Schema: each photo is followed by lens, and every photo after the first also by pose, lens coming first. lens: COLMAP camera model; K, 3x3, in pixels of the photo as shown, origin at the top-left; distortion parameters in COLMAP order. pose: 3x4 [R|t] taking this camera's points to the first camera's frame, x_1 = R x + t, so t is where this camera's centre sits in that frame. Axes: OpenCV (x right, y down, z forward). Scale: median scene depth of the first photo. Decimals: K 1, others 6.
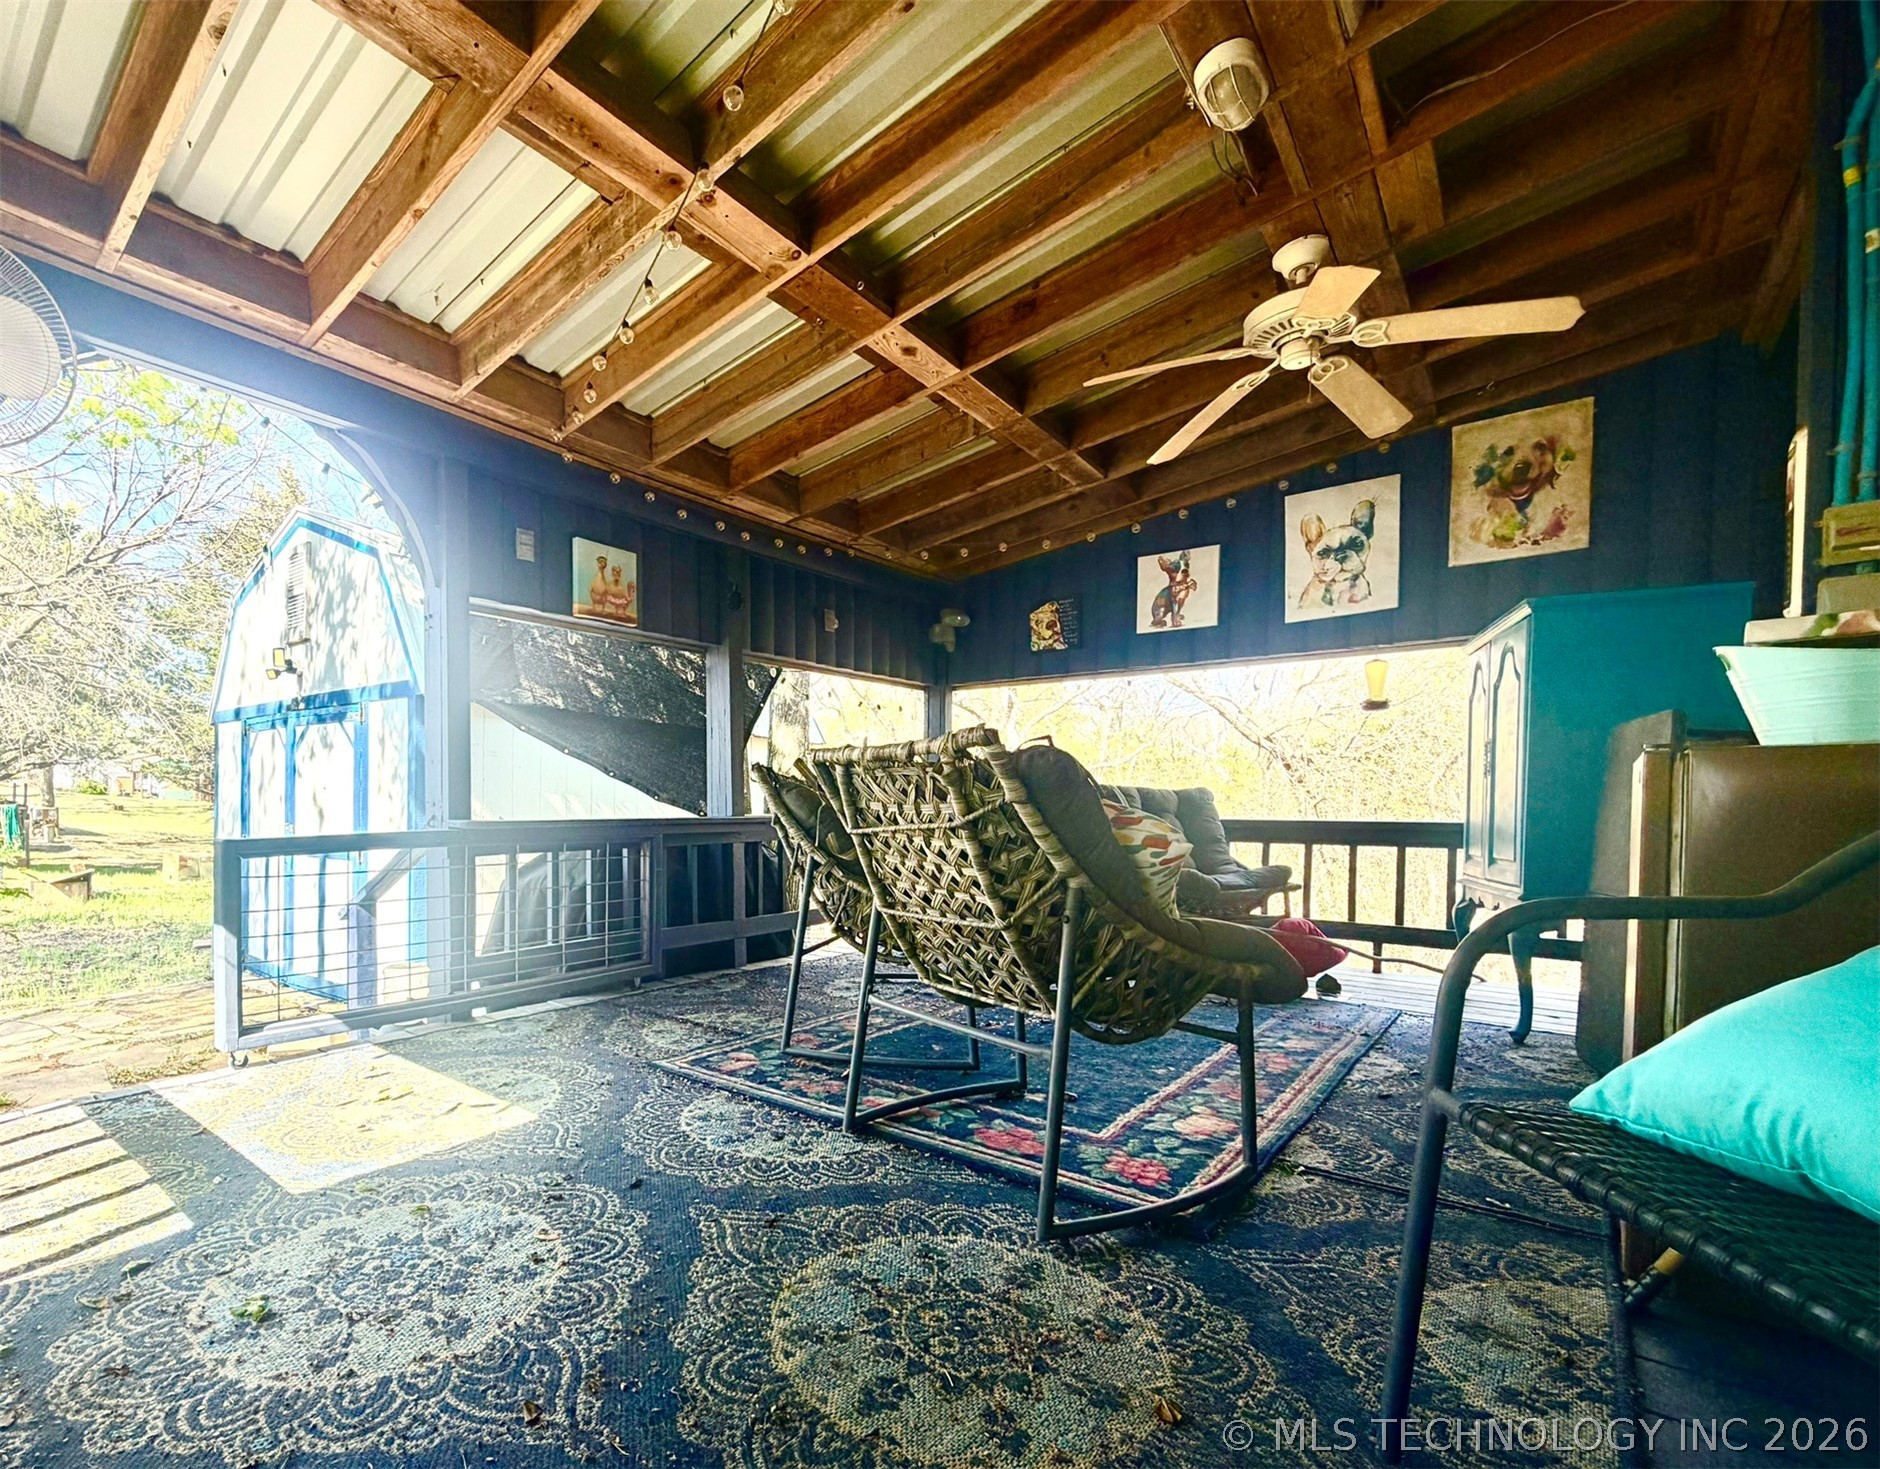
lens RADIAL K [[869.9, 0, 809.9], [0, 869.9, 689.6], [0, 0, 1]] dist [0.000648, -0.000158]
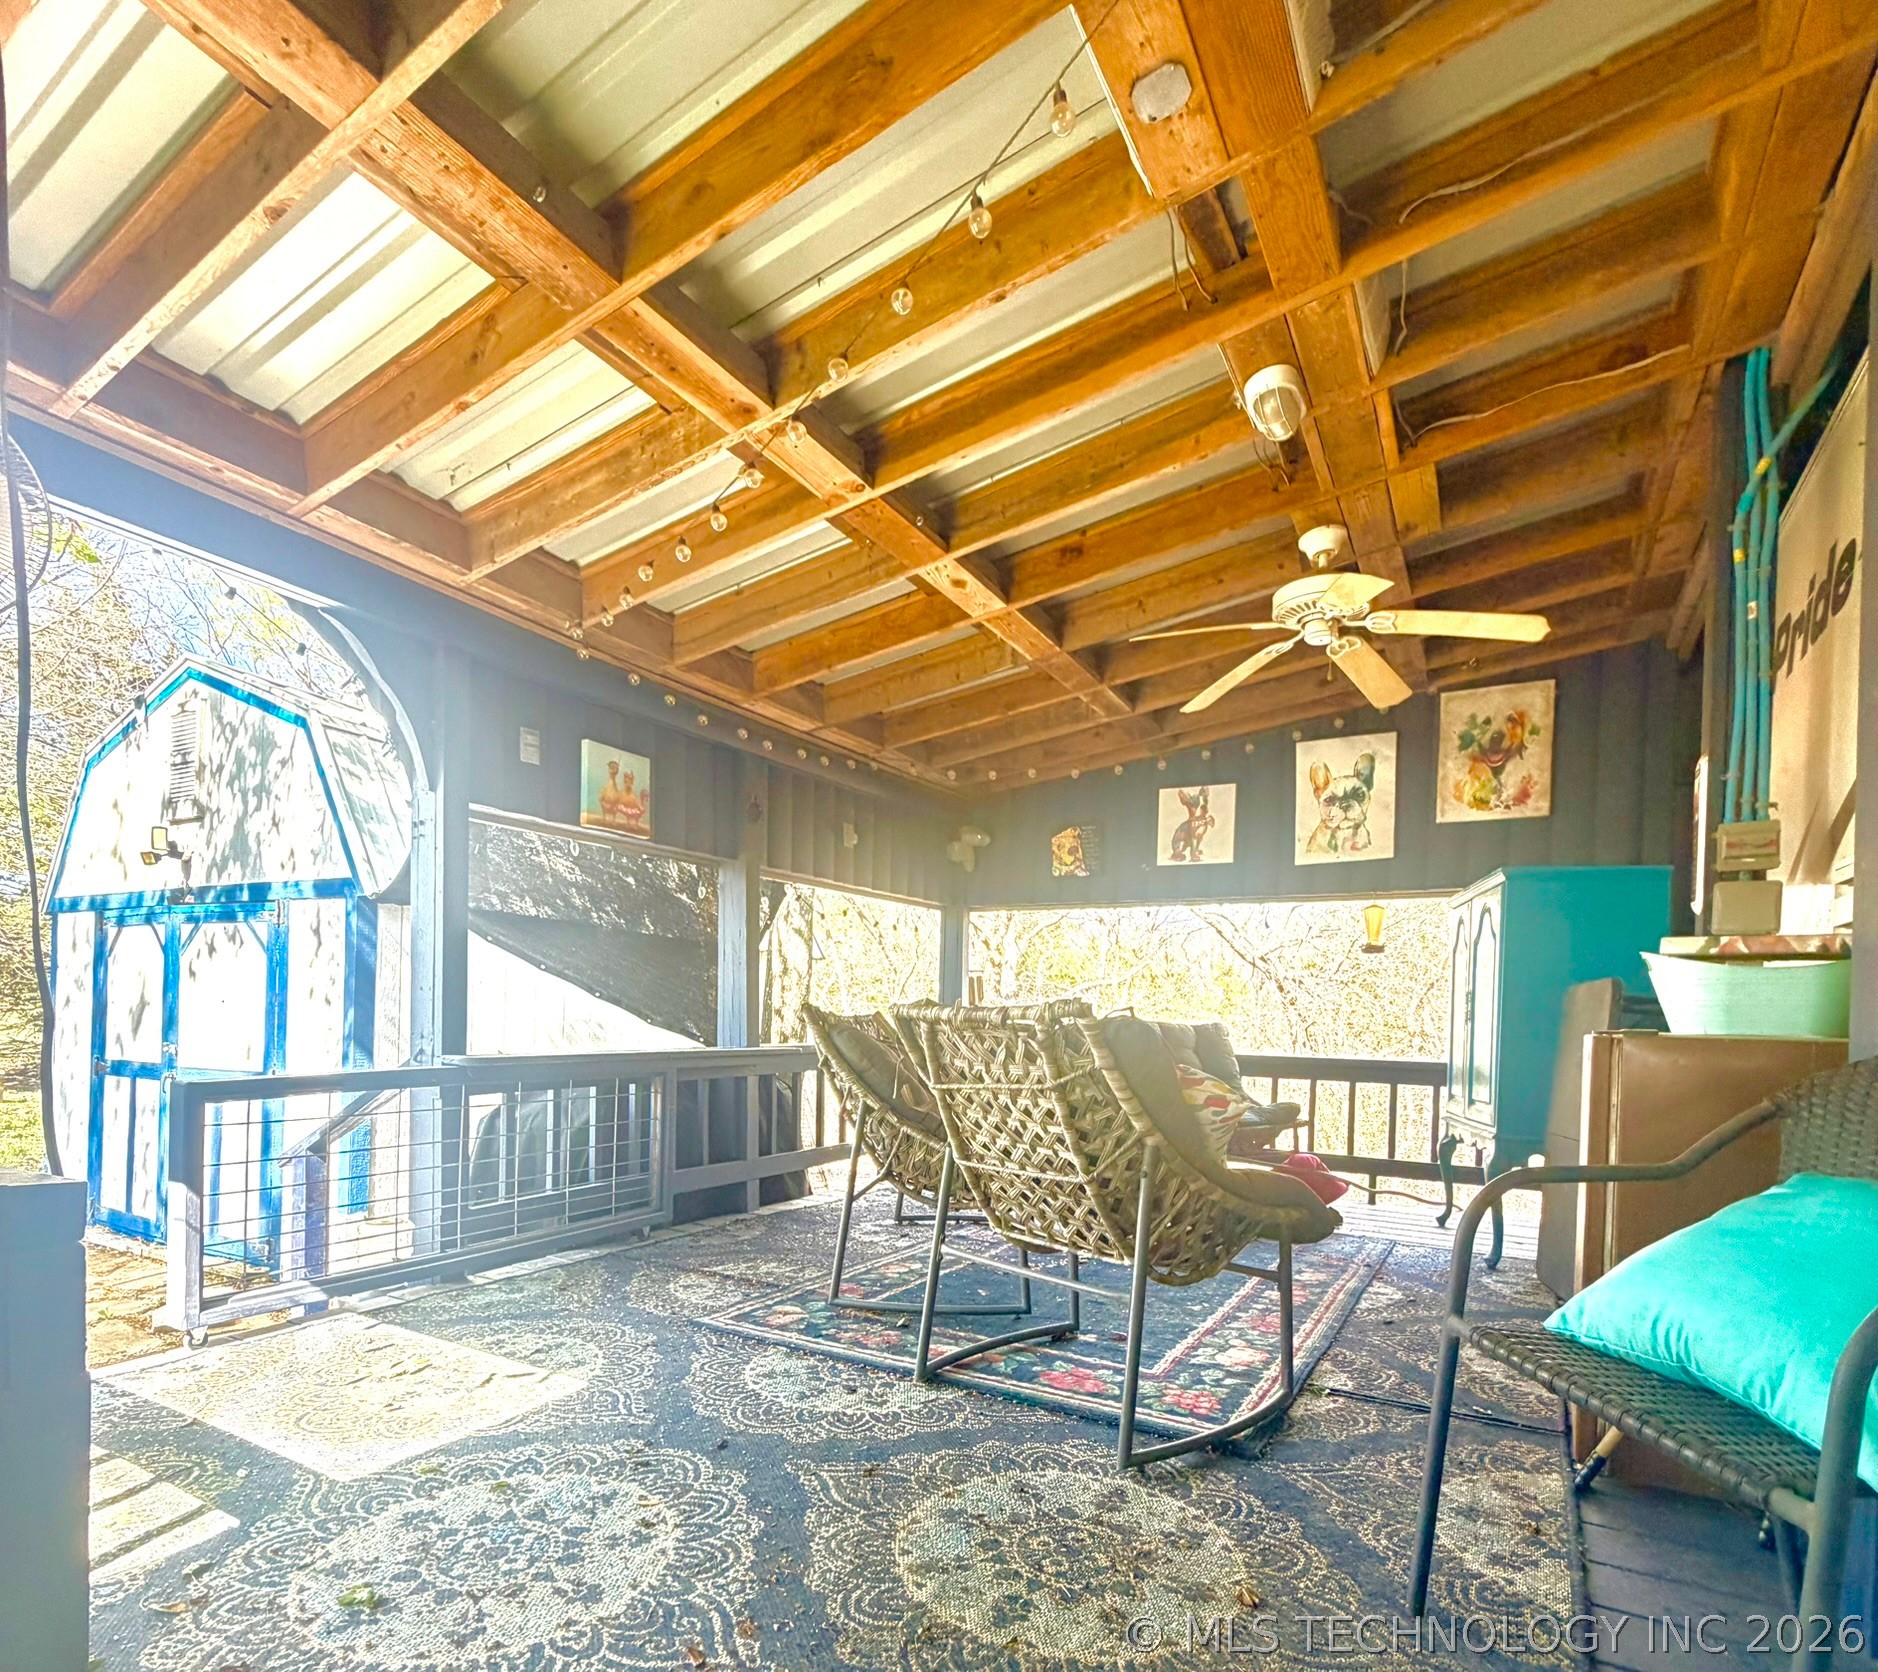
lens RADIAL K [[987.2, 0, 939.0], [0, 987.2, 836.0], [0, 0, 1]] dist [0.003153, -0.001416]
pose [[0.982621, 0.043978, 0.180340, -0.167707], [-0.037000, 0.998437, -0.041876, -0.084771], [-0.181899, 0.034476, 0.982713, -0.170010]]
